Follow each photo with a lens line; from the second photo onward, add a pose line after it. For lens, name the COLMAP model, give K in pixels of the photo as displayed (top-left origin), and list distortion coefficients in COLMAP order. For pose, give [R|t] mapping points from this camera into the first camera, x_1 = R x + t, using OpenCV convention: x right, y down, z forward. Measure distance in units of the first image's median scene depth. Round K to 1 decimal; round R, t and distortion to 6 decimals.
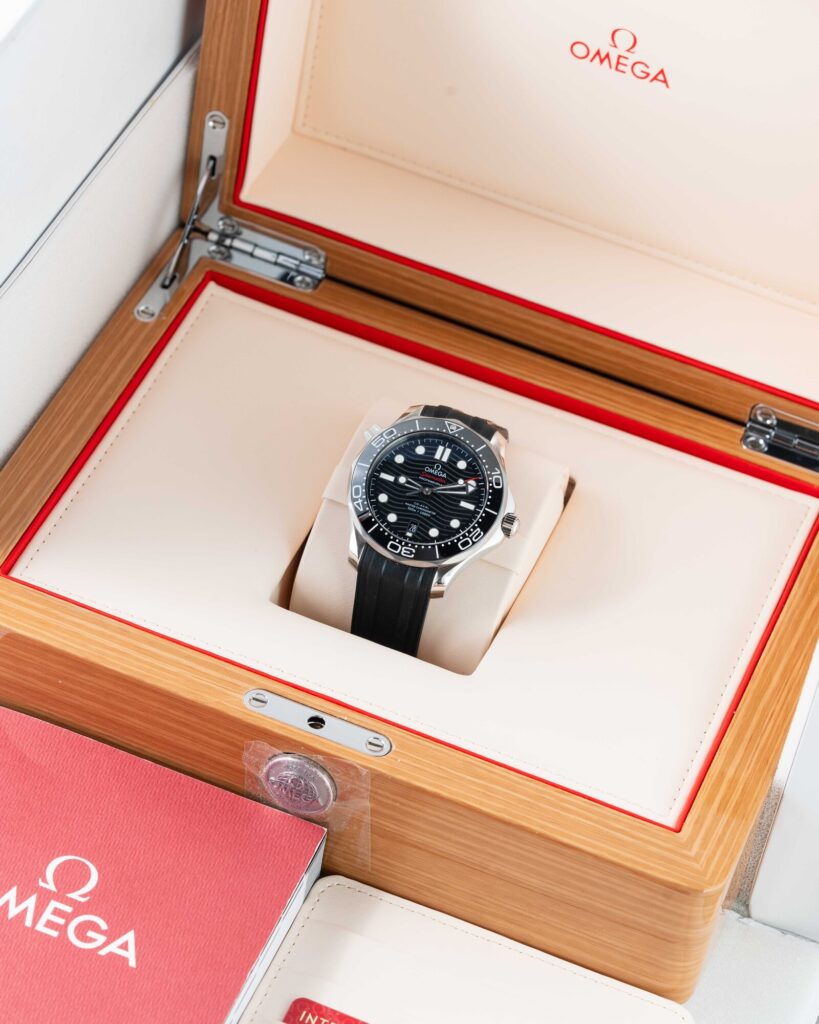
lens RADIAL K [[4685.8, 0, 408.8], [0, 4685.8, 512.0], [0, 0, 1]] dist [-0.178326, 0.000000]
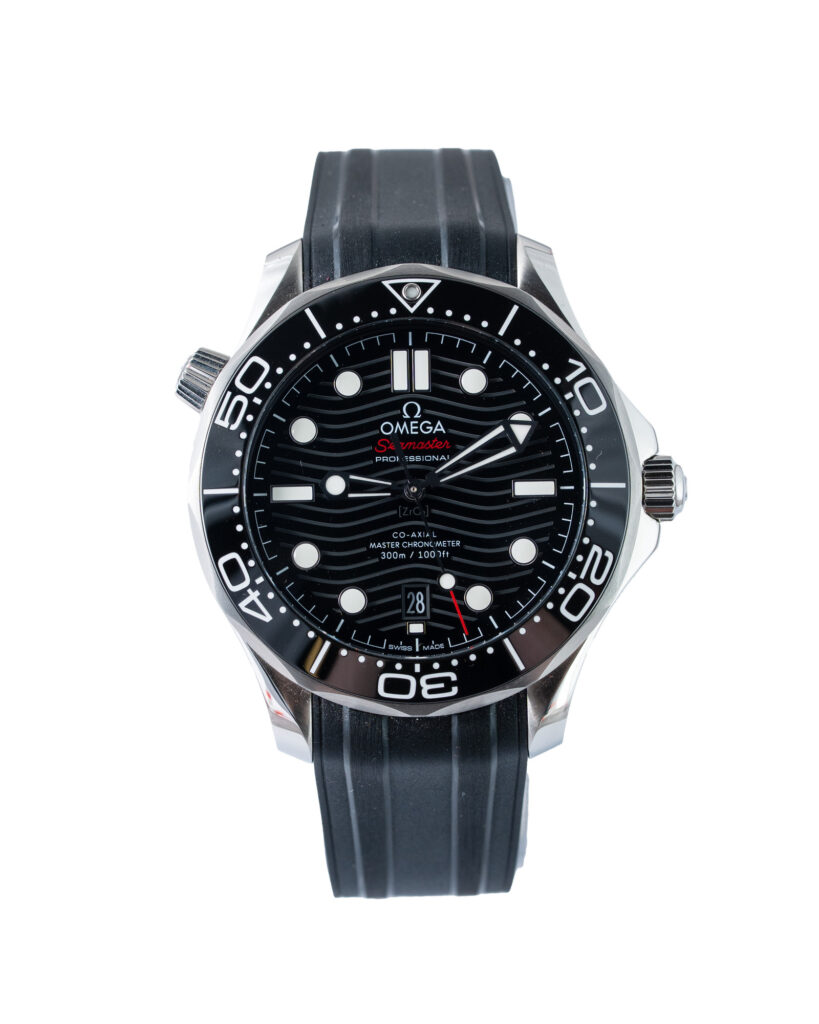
lens RADIAL K [[4685.8, 0, 409.8], [0, 4685.8, 514.4], [0, 0, 1]] dist [-0.178326, 0.000000]
pose [[0.920946, -0.382851, 0.072686, -0.022878], [0.348360, 0.892421, 0.286758, -0.104899], [-0.174652, -0.238768, 0.955242, 0.659133]]
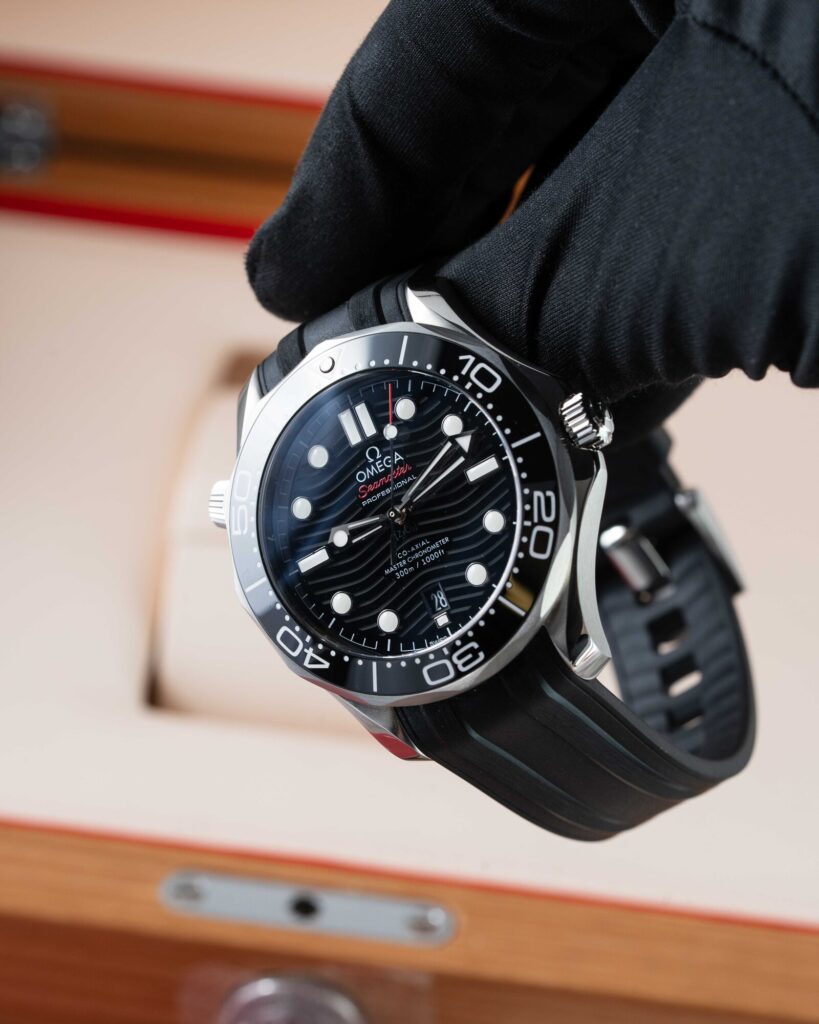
lens RADIAL K [[4685.8, 0, 407.3], [0, 4685.8, 512.9], [0, 0, 1]] dist [-0.178326, 0.000000]
pose [[0.639264, -0.739972, -0.209245, 0.092339], [0.756524, 0.653964, -0.001414, -0.003279], [0.137885, -0.157395, 0.977862, 0.589536]]
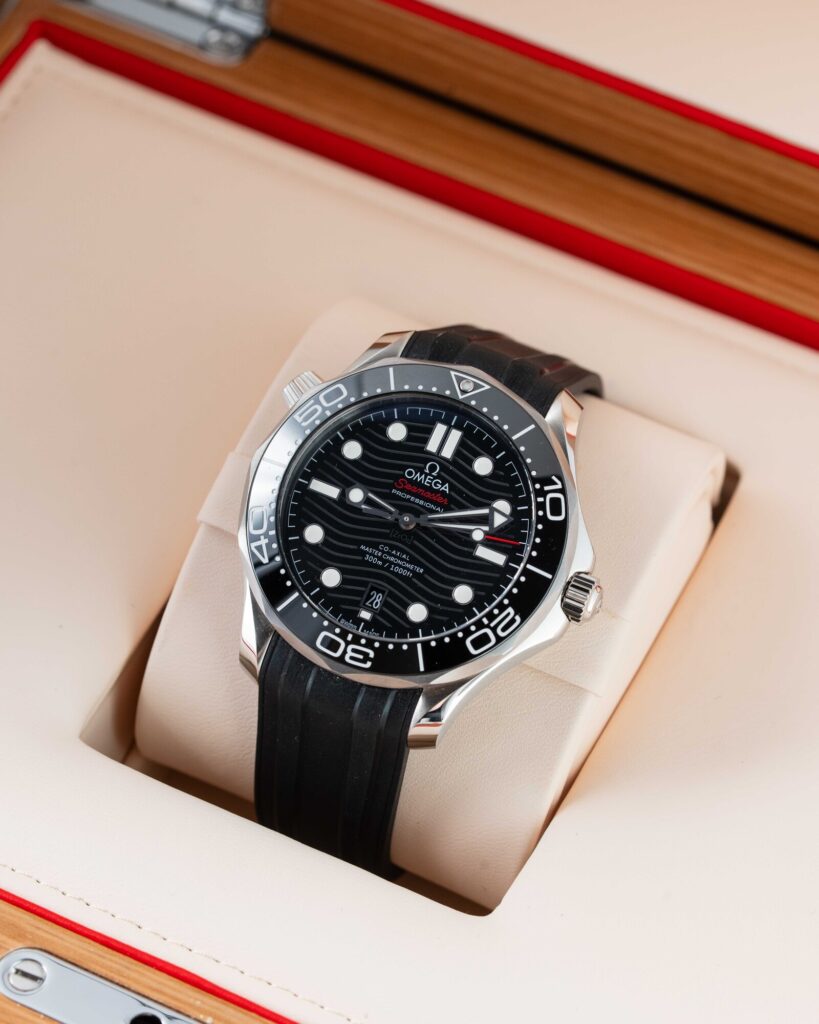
lens RADIAL K [[4685.8, 0, 410.7], [0, 4685.8, 511.6], [0, 0, 1]] dist [-0.178326, 0.000000]
pose [[0.996956, 0.022897, -0.074530, 0.039398], [-0.016140, 0.995808, 0.090029, -0.047931], [0.076279, -0.088552, 0.993147, 0.530776]]
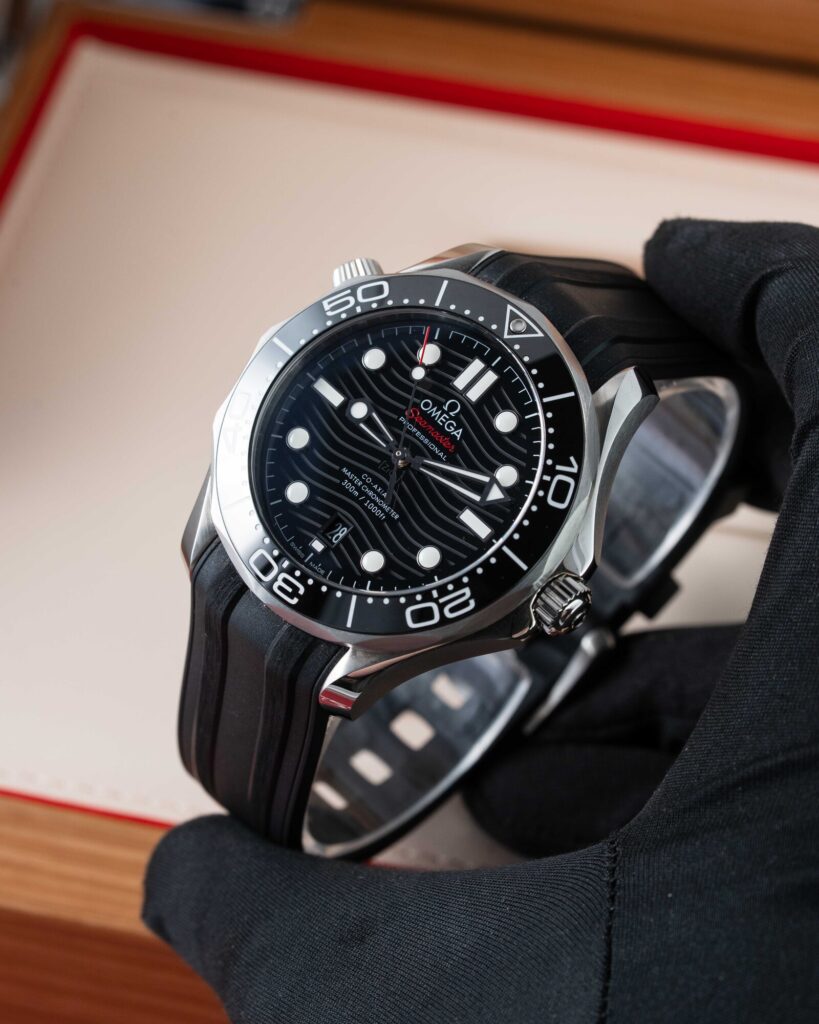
lens RADIAL K [[4685.8, 0, 409.6], [0, 4685.8, 511.7], [0, 0, 1]] dist [-0.178326, 0.000000]
pose [[0.896075, 0.320345, -0.307294, 0.129512], [-0.289674, 0.946528, 0.142032, -0.057291], [0.336361, -0.038256, 0.940956, 0.621174]]
